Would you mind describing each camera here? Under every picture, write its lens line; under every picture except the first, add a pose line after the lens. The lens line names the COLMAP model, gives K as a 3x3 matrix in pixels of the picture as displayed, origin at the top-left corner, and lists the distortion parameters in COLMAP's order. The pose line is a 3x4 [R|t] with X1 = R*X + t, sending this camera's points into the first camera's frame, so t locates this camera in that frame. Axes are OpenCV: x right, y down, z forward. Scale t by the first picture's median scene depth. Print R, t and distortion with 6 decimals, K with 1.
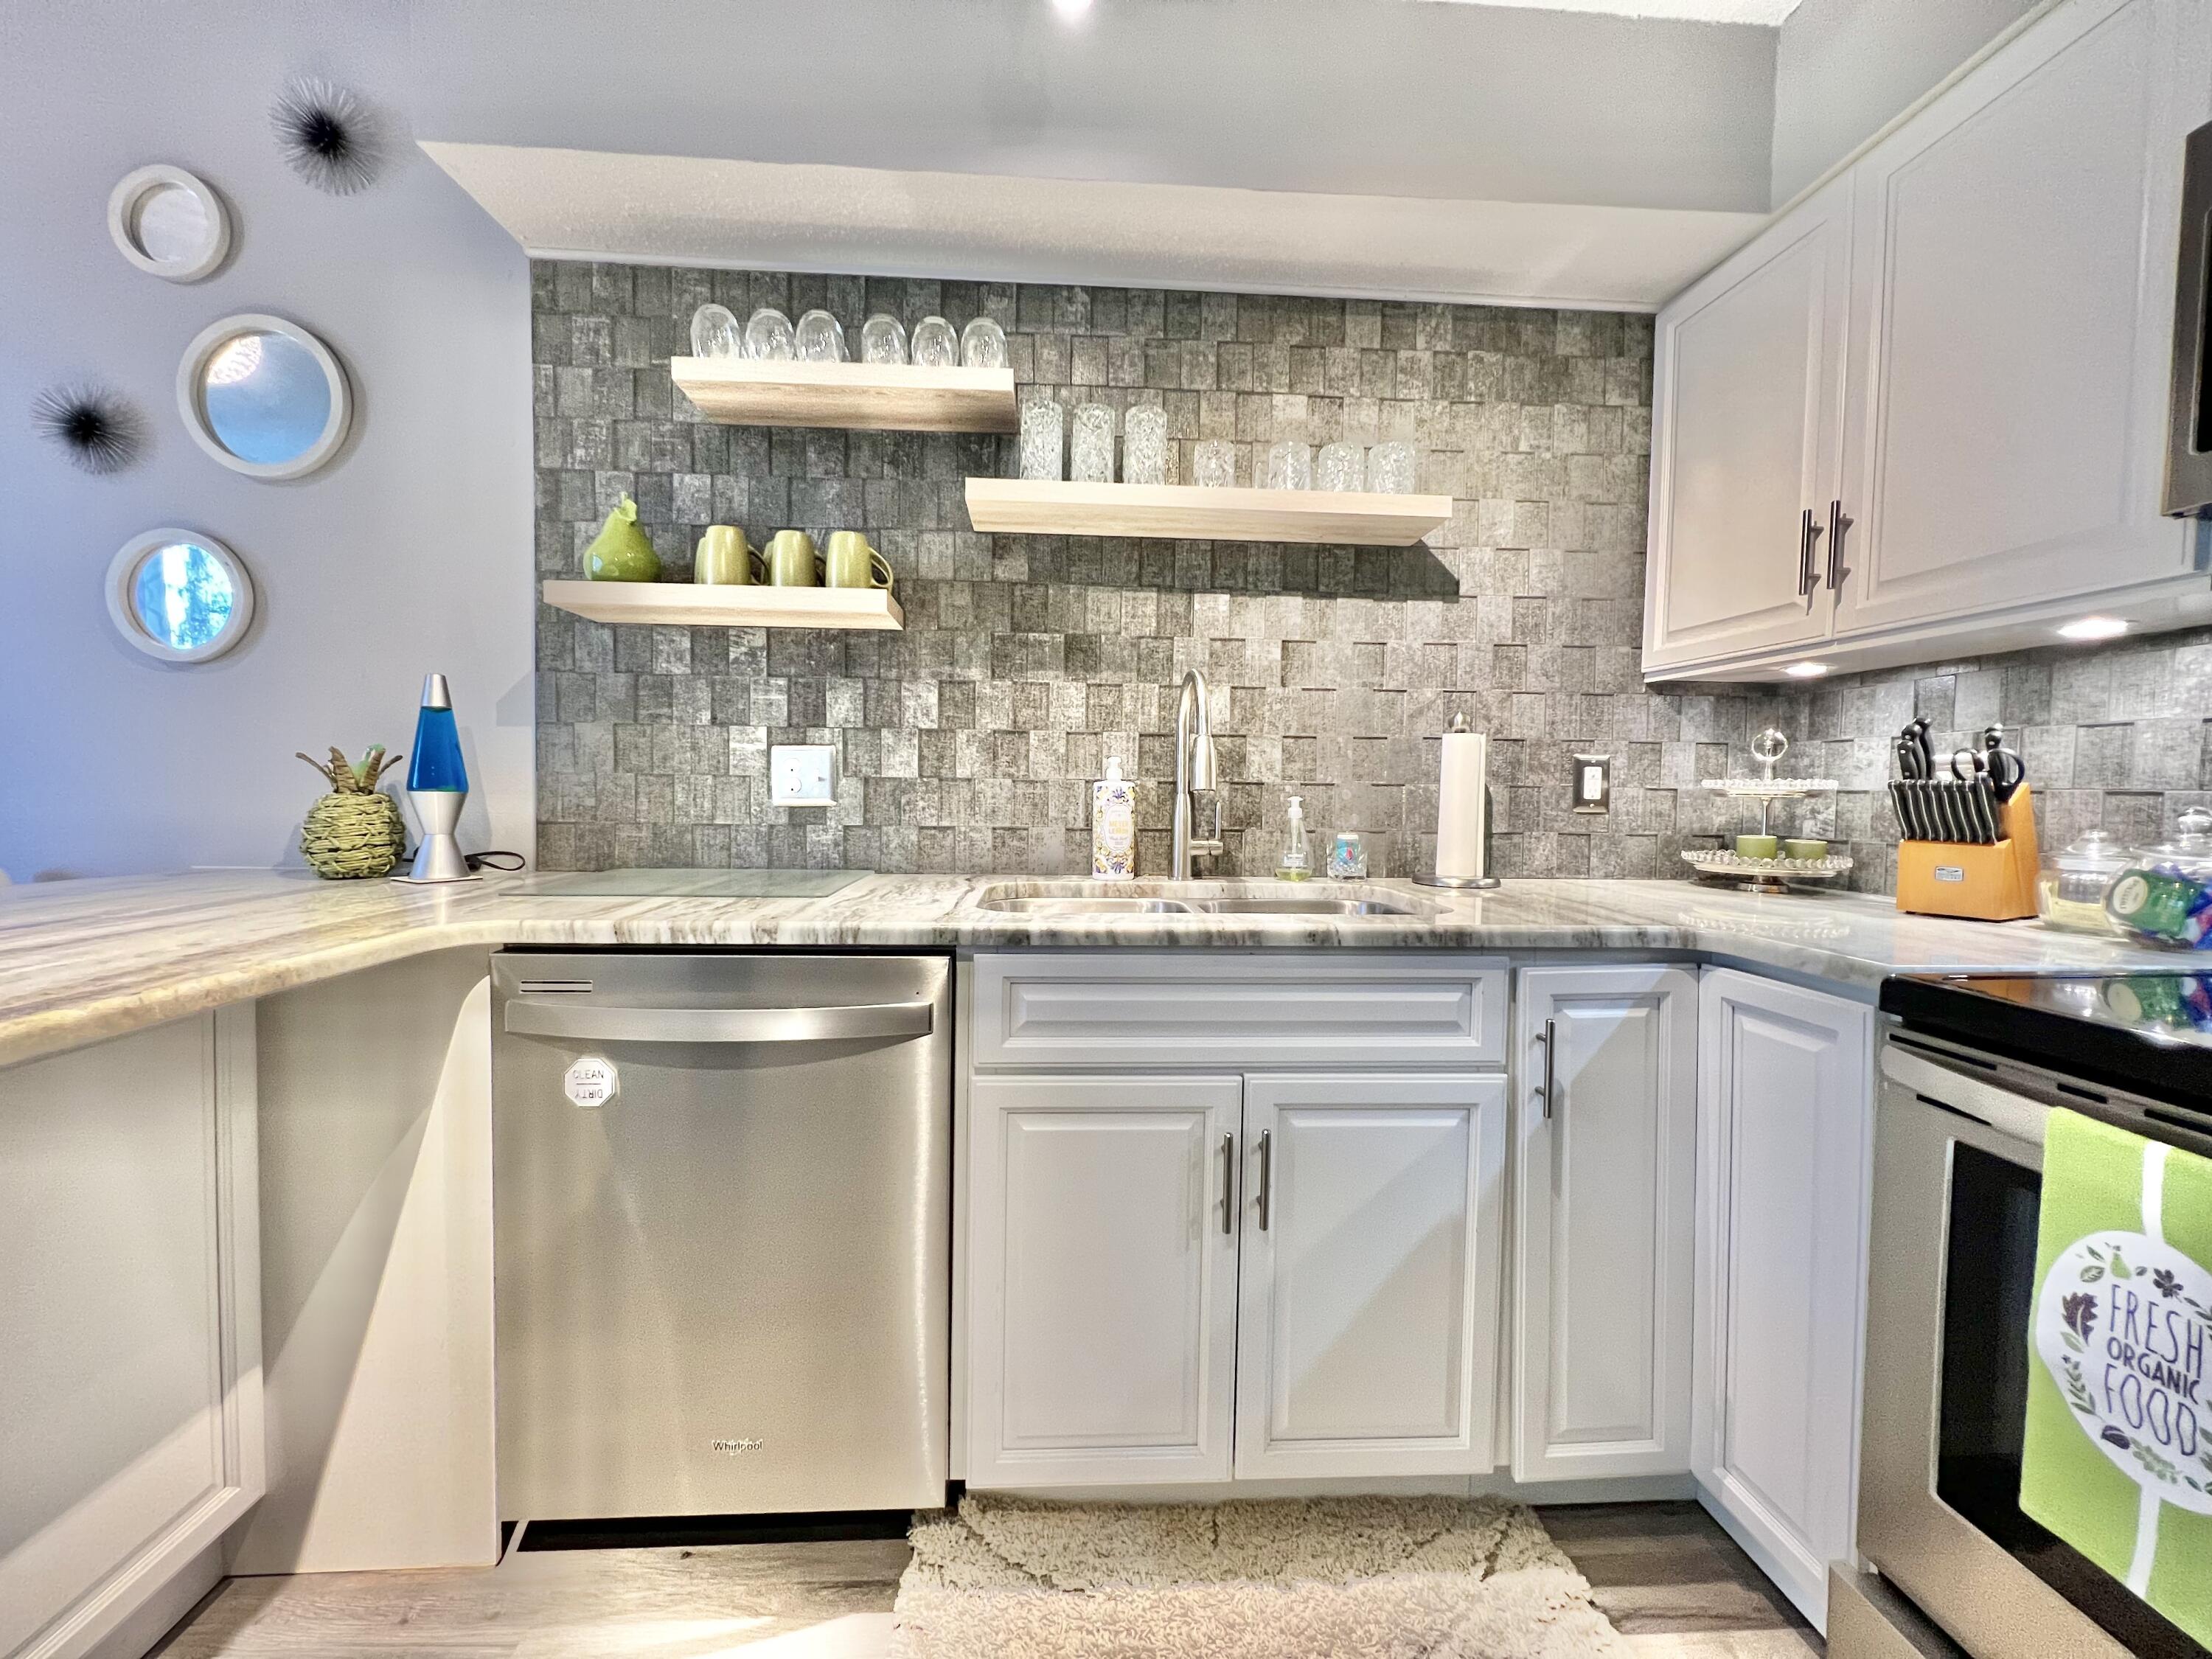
lens RADIAL K [[890.2, 0, 1099.6], [0, 890.2, 822.1], [0, 0, 1]] dist [-0.001870, 0.000079]
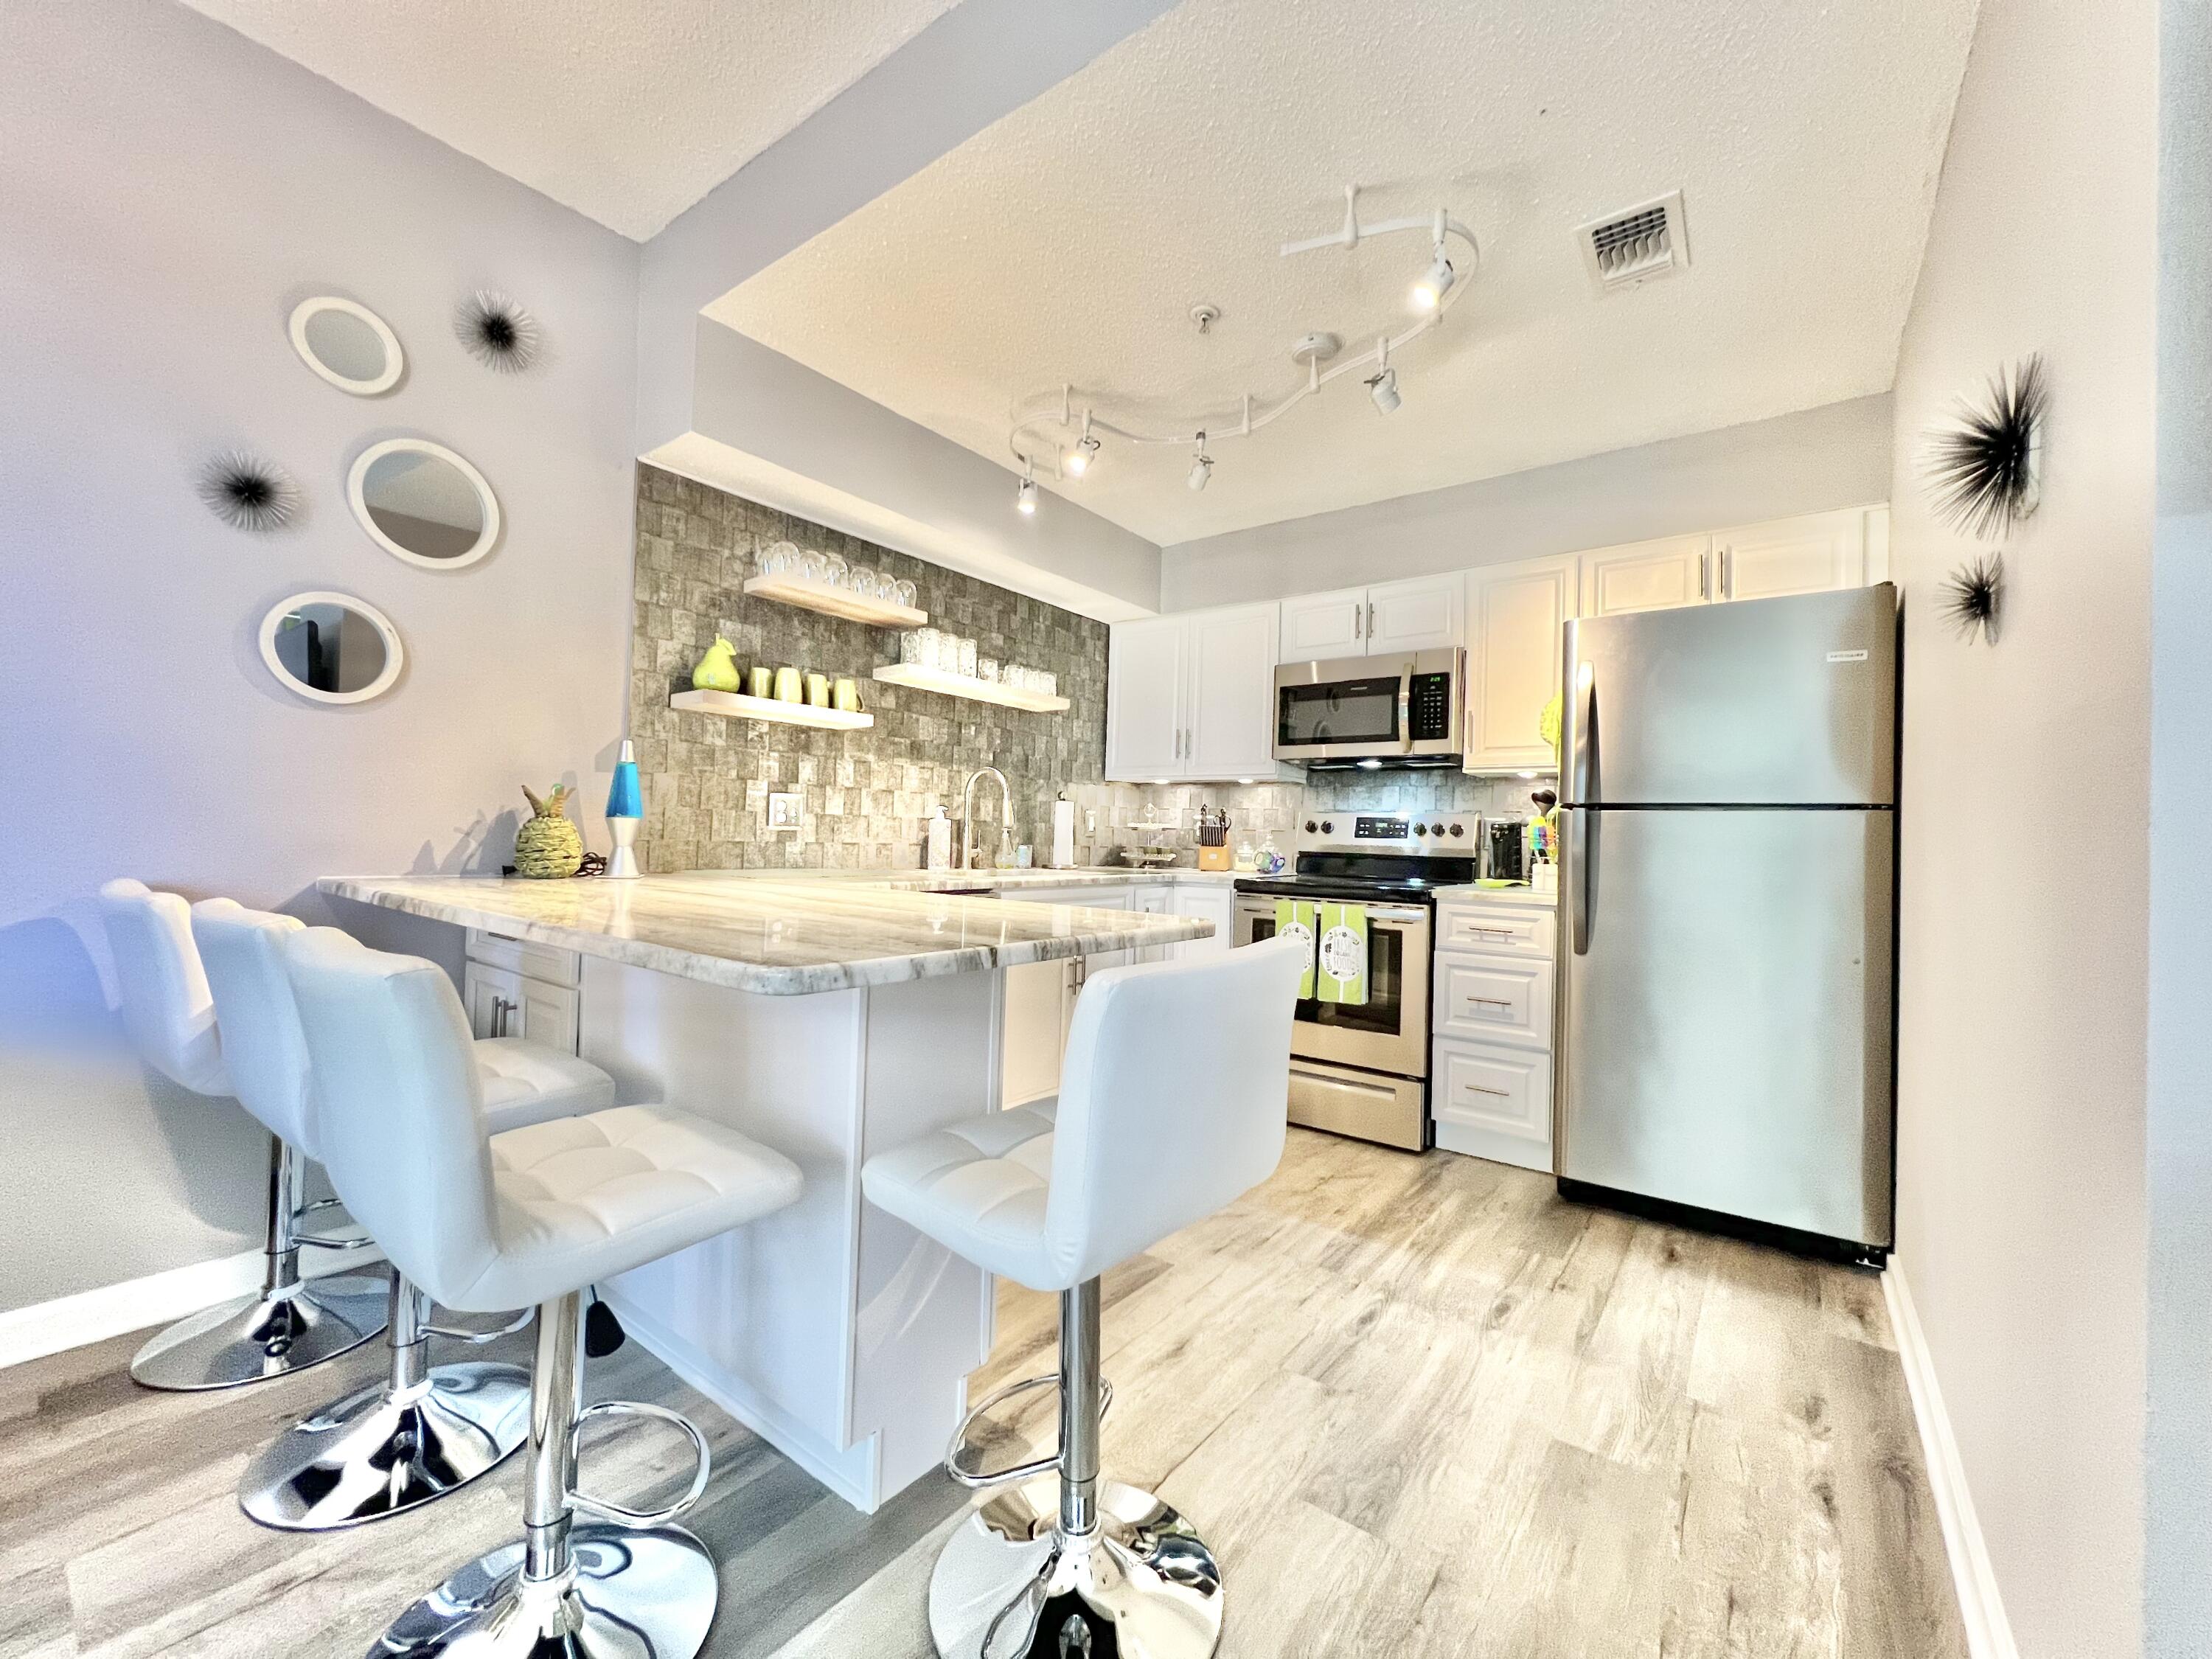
lens RADIAL K [[890.2, 0, 1102.2], [0, 890.2, 822.0], [0, 0, 1]] dist [-0.001870, 0.000079]
pose [[0.651011, 0.016906, 0.758880, -1.212414], [0.011288, 0.999426, -0.031948, 0.025845], [-0.758984, 0.029365, 0.650446, -0.523342]]
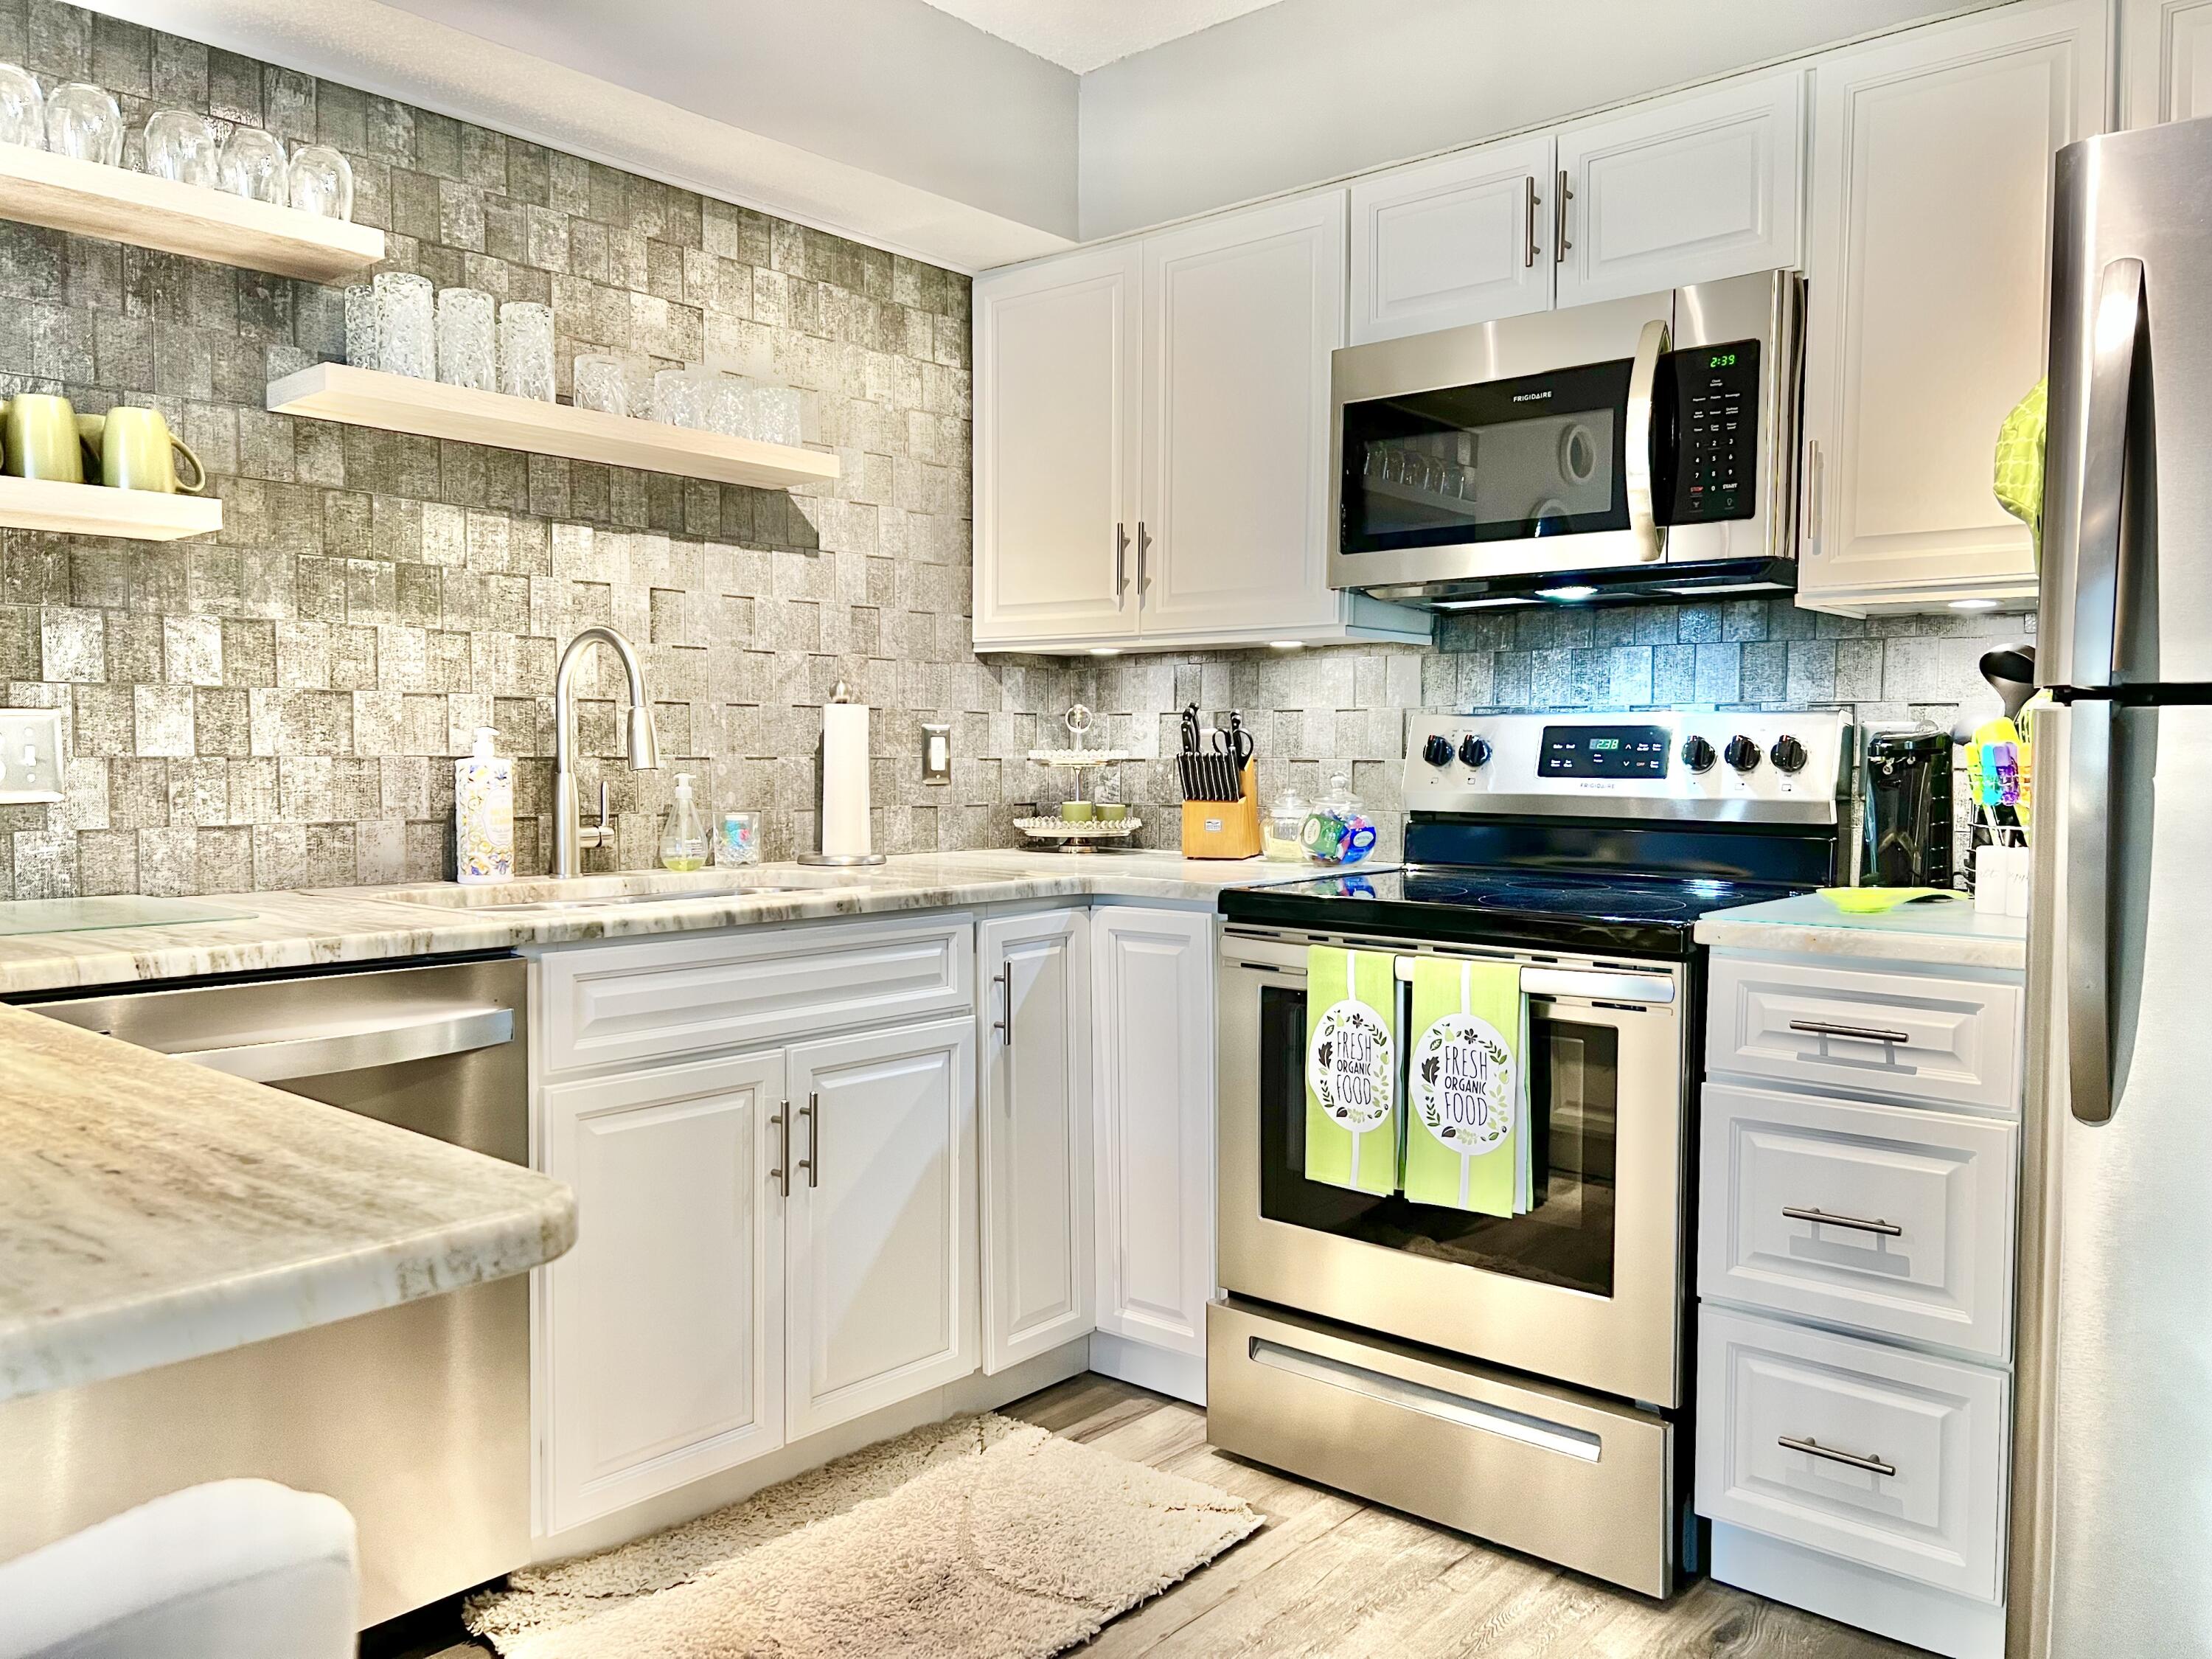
lens RADIAL K [[1671.1, 0, 1113.8], [0, 1671.1, 839.1], [0, 0, 1]] dist [0.045366, -0.054609]
pose [[0.696810, -0.048147, 0.715638, -0.657517], [0.033331, 0.998840, 0.034746, -0.007482], [-0.716480, -0.000359, 0.697607, -0.434868]]
